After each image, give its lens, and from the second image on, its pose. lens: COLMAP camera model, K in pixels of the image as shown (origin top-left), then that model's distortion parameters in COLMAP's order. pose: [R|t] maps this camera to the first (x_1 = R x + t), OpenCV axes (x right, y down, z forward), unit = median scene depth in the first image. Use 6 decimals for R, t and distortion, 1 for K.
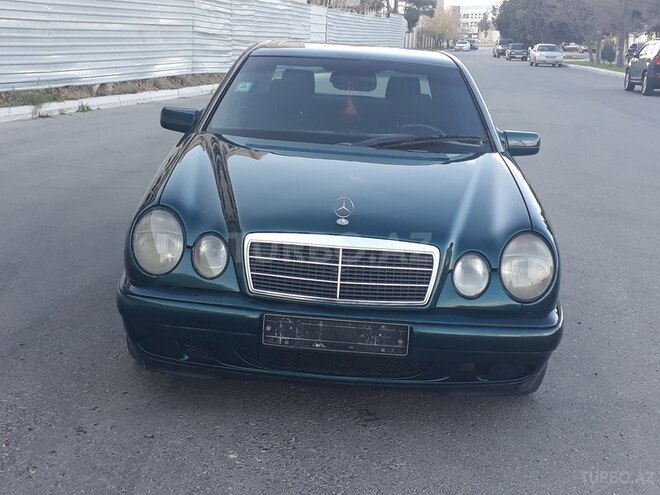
lens RADIAL K [[965.9, 0, 330.0], [0, 965.9, 247.5], [0, 0, 1]] dist [0.259857, -0.618149]
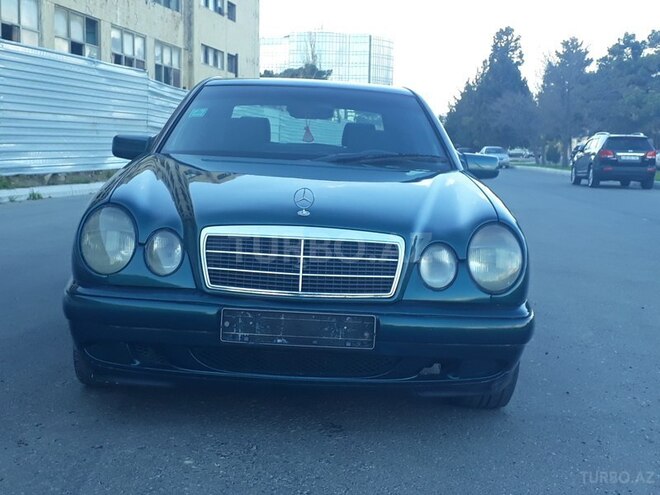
lens RADIAL K [[965.9, 0, 330.0], [0, 965.9, 247.5], [0, 0, 1]] dist [0.259857, -0.618149]
pose [[0.998778, -0.015048, 0.047085, -0.006317], [0.020473, 0.992927, -0.116950, 0.117582], [-0.044992, 0.117771, 0.992021, 0.049194]]
